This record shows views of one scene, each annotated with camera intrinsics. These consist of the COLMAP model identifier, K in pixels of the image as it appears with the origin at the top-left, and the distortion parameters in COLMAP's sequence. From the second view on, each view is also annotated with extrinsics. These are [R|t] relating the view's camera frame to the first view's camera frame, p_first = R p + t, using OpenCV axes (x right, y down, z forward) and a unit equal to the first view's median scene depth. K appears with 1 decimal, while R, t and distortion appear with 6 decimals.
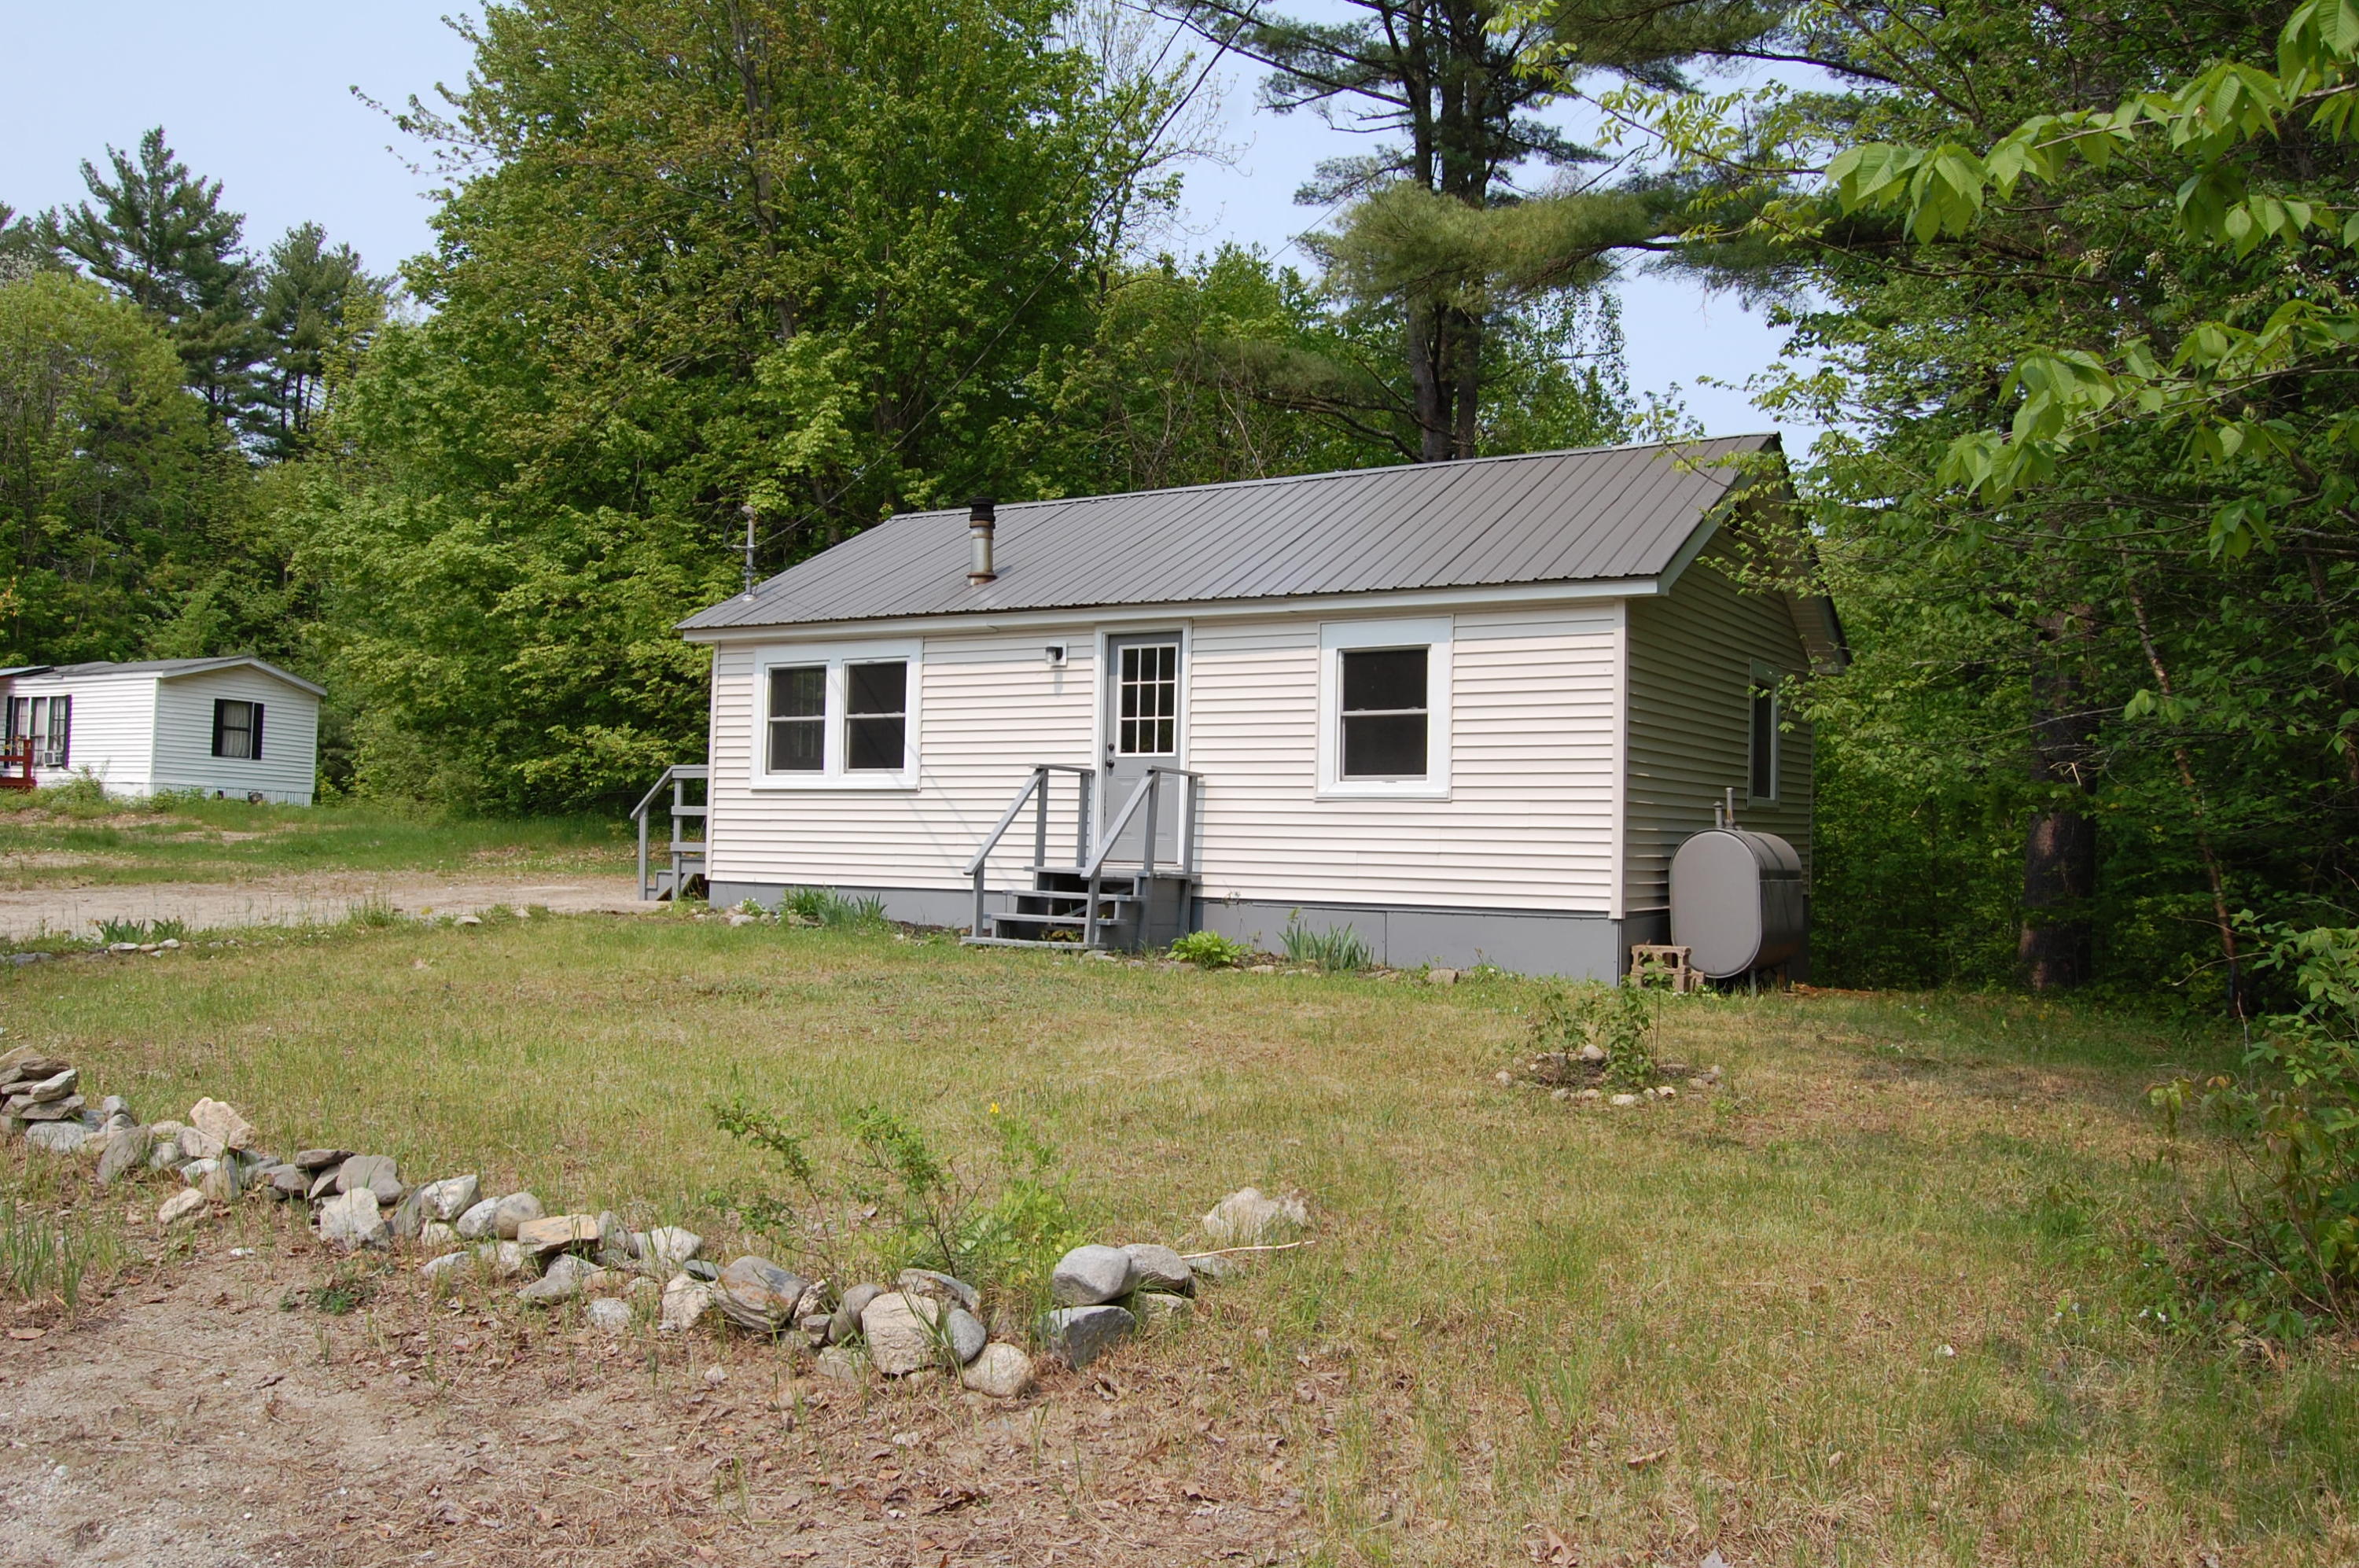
lens RADIAL K [[1923.8, 0, 1187.6], [0, 1923.8, 777.3], [0, 0, 1]] dist [-0.098516, -0.008179]
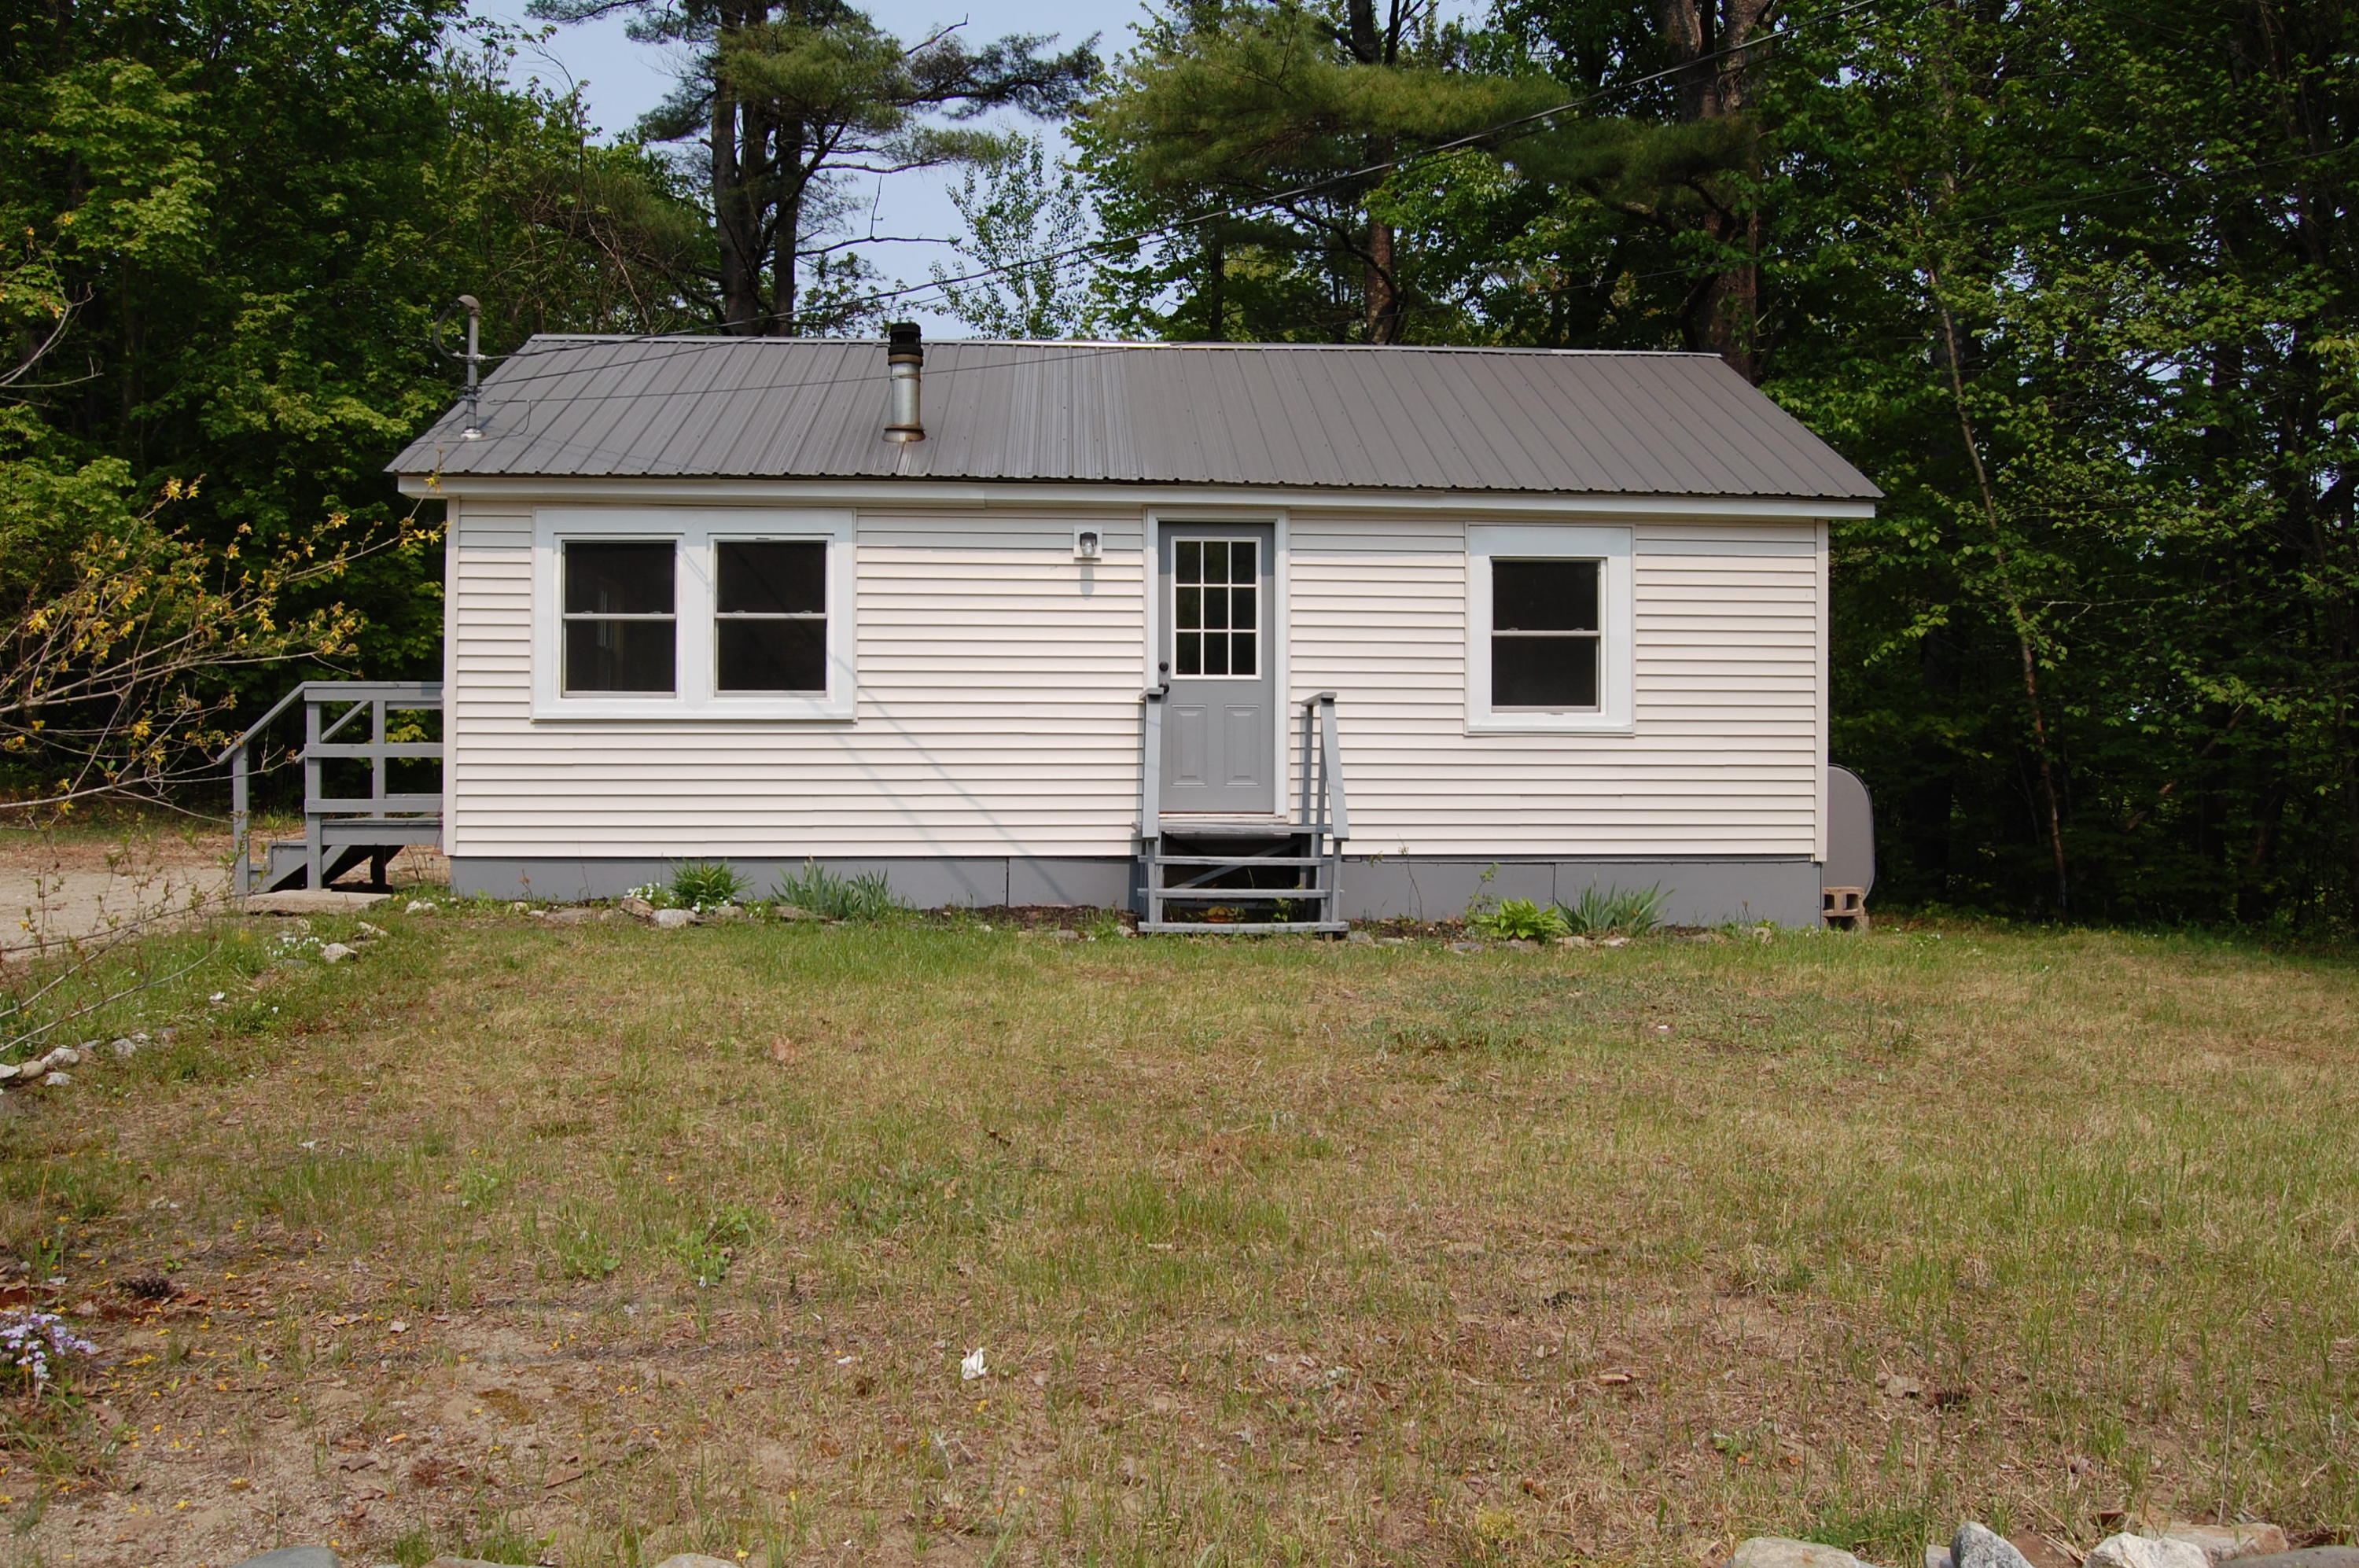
lens RADIAL K [[1923.8, 0, 1180.0], [0, 1923.8, 788.8], [0, 0, 1]] dist [-0.098516, -0.008179]
pose [[0.808212, -0.023720, 0.588414, -0.498338], [-0.008369, 0.998625, 0.051752, -0.006536], [-0.588832, -0.046751, 0.806902, 0.367006]]
